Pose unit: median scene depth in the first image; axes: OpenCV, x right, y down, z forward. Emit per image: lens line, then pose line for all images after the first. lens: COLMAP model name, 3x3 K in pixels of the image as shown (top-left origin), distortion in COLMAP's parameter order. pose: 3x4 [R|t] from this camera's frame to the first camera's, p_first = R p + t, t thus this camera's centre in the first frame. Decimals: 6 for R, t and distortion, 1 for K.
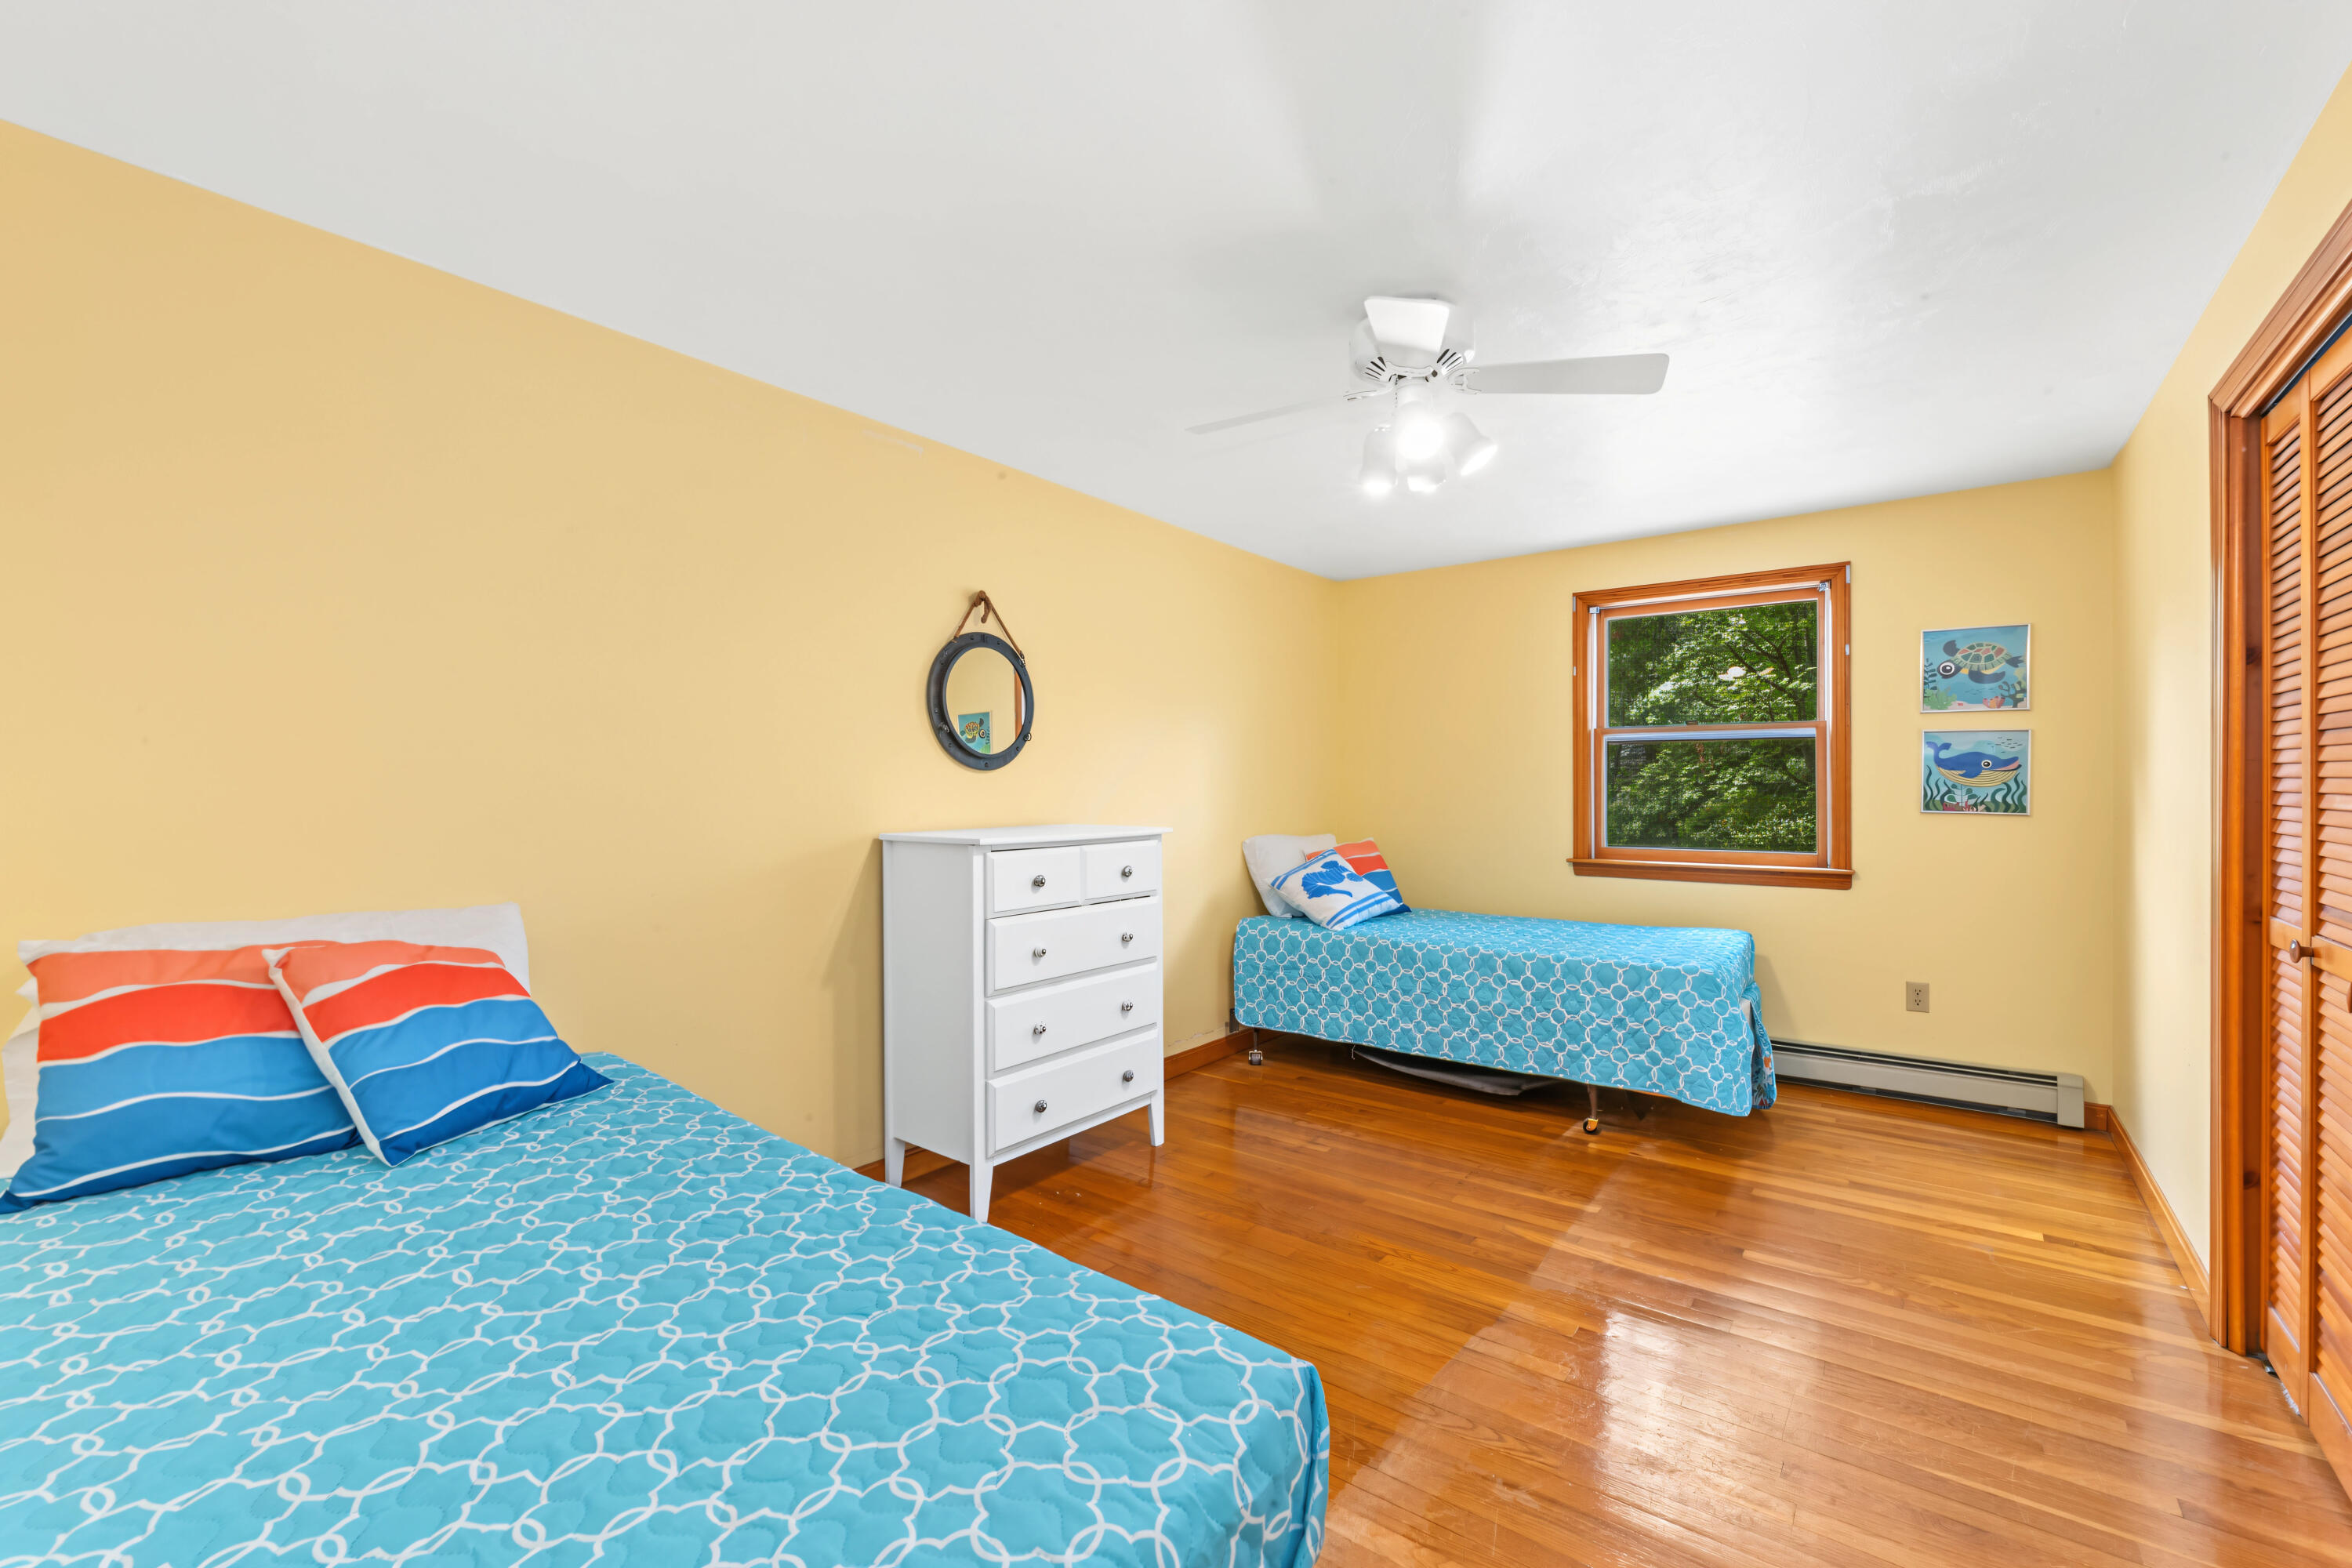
lens RADIAL K [[974.5, 0, 1176.0], [0, 974.5, 784.0], [0, 0, 1]] dist [-0.064331, -0.000069]
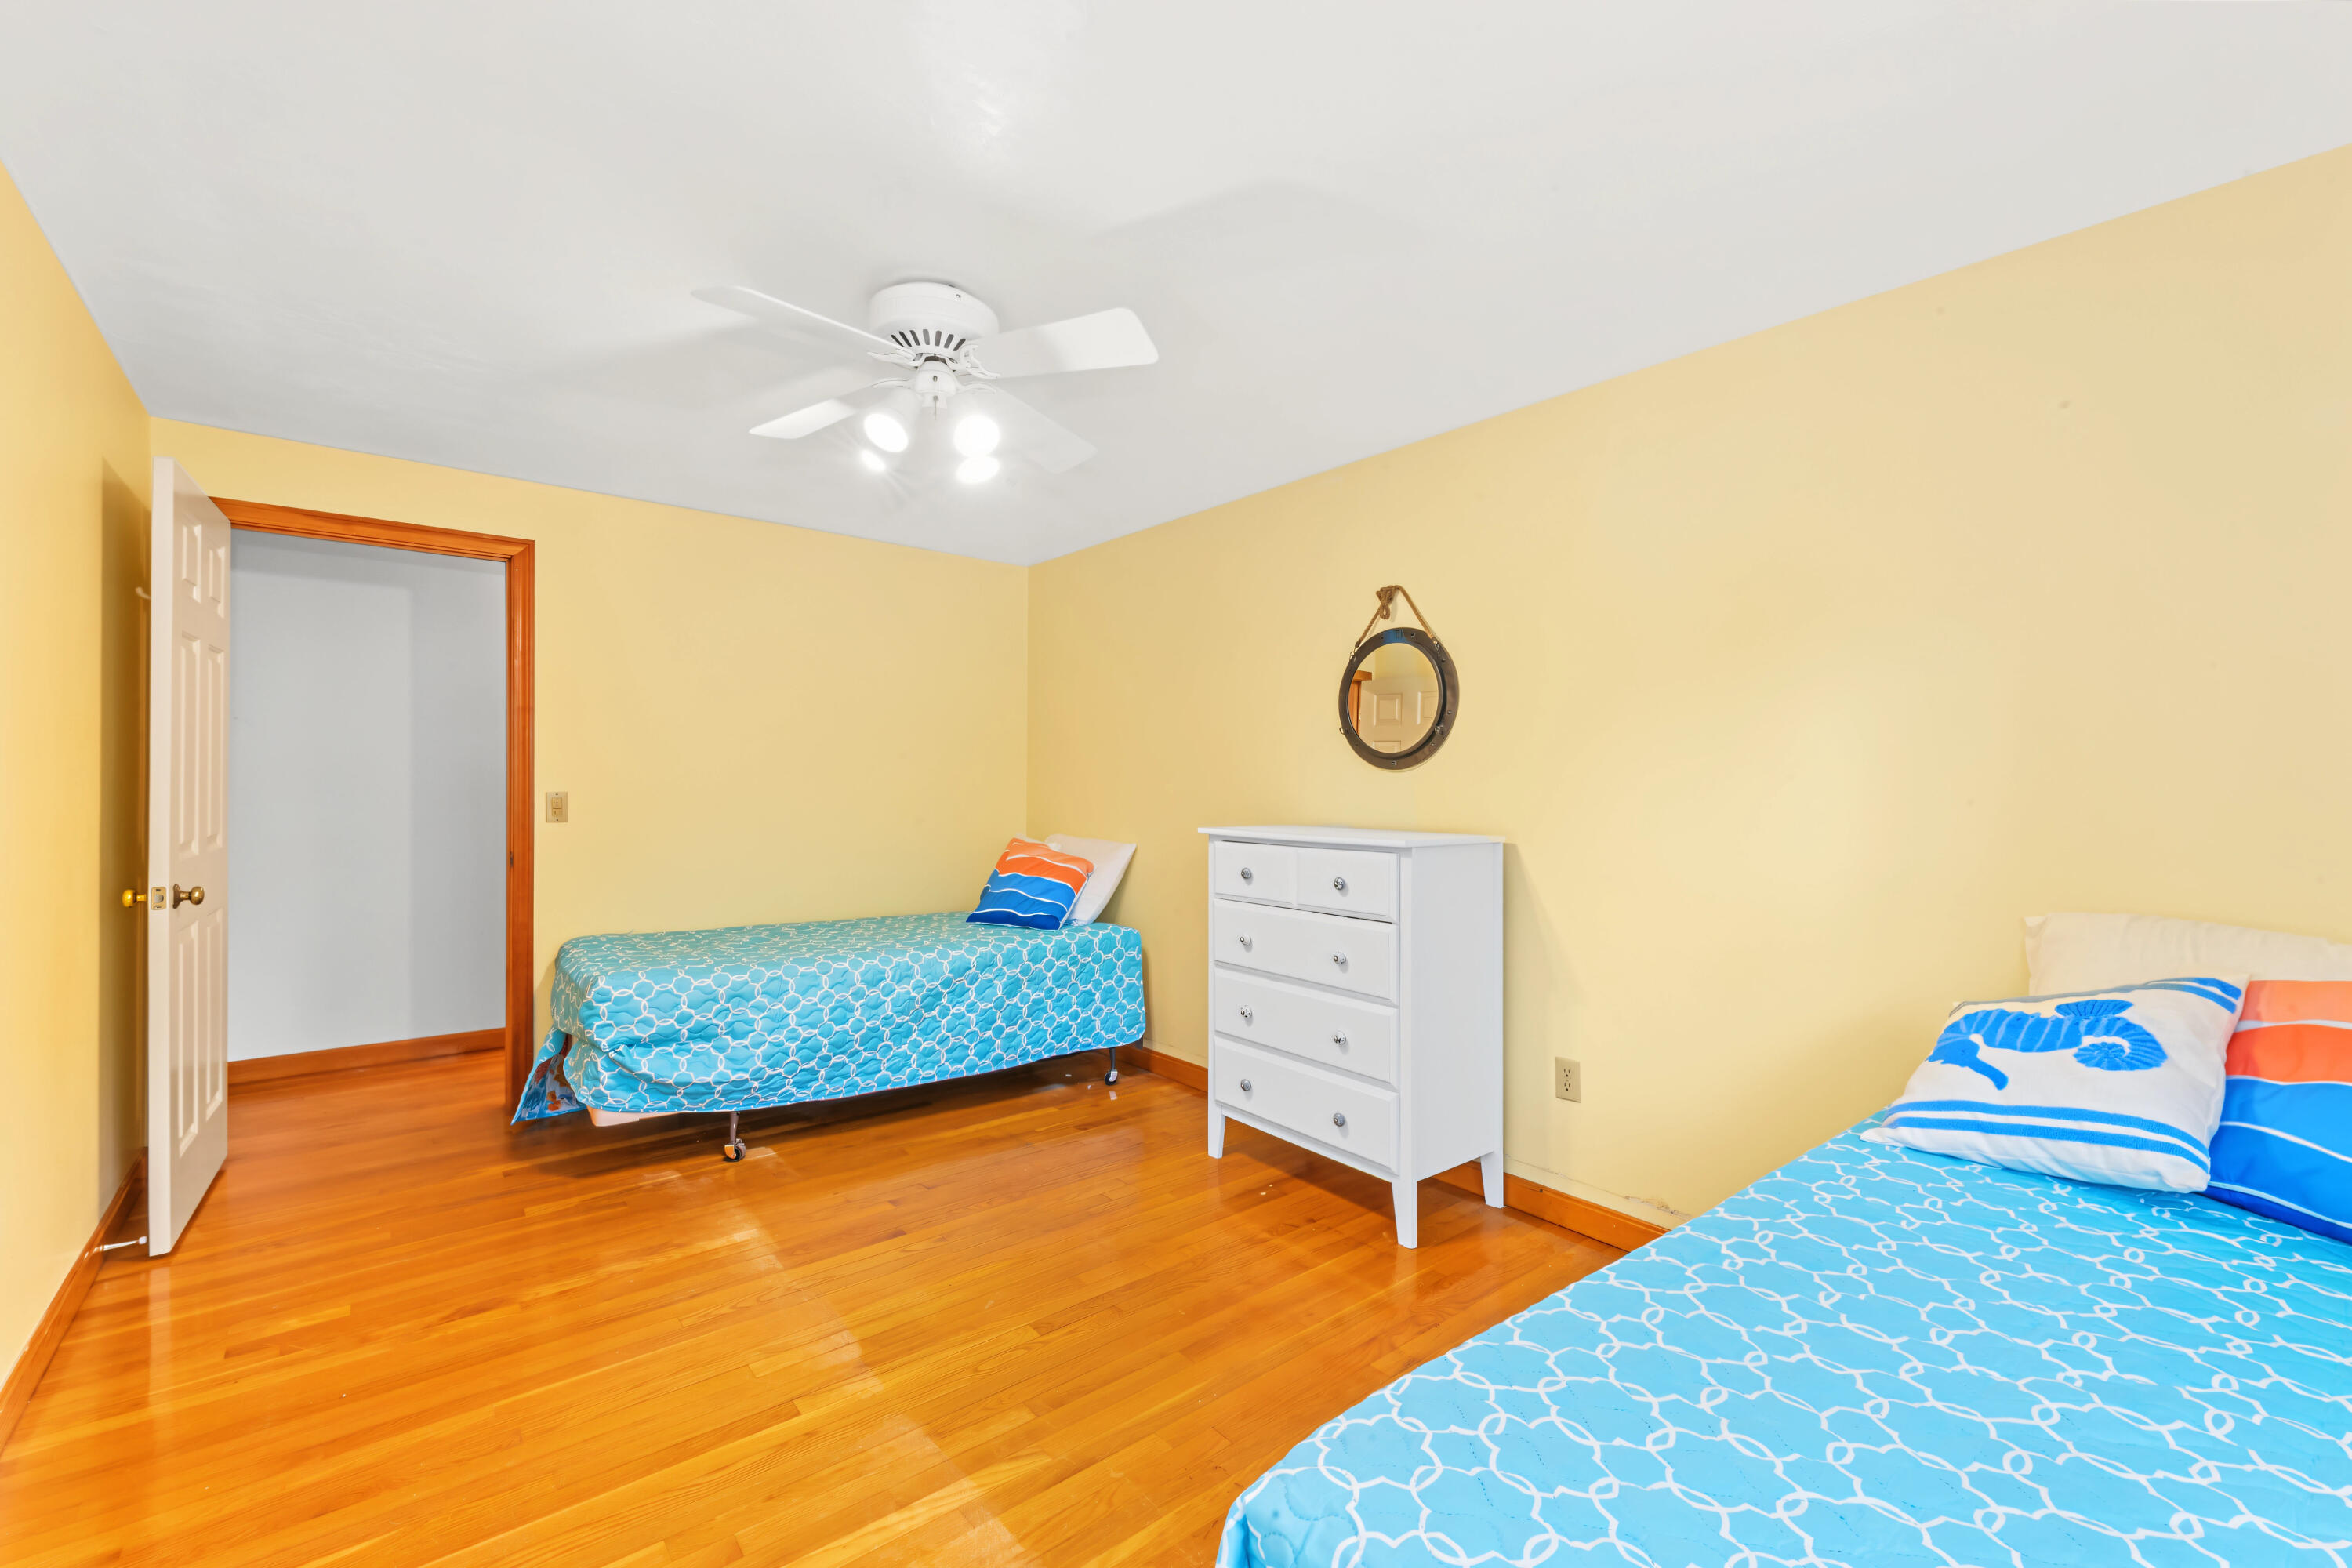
lens RADIAL K [[988.0, 0, 1176.0], [0, 988.0, 784.0], [0, 0, 1]] dist [-0.000148, 0.000078]
pose [[-0.227895, -0.000646, -0.973686, 0.847183], [-0.000719, 1.000000, -0.000496, 0.001103], [0.973686, 0.000587, -0.227895, 1.062351]]
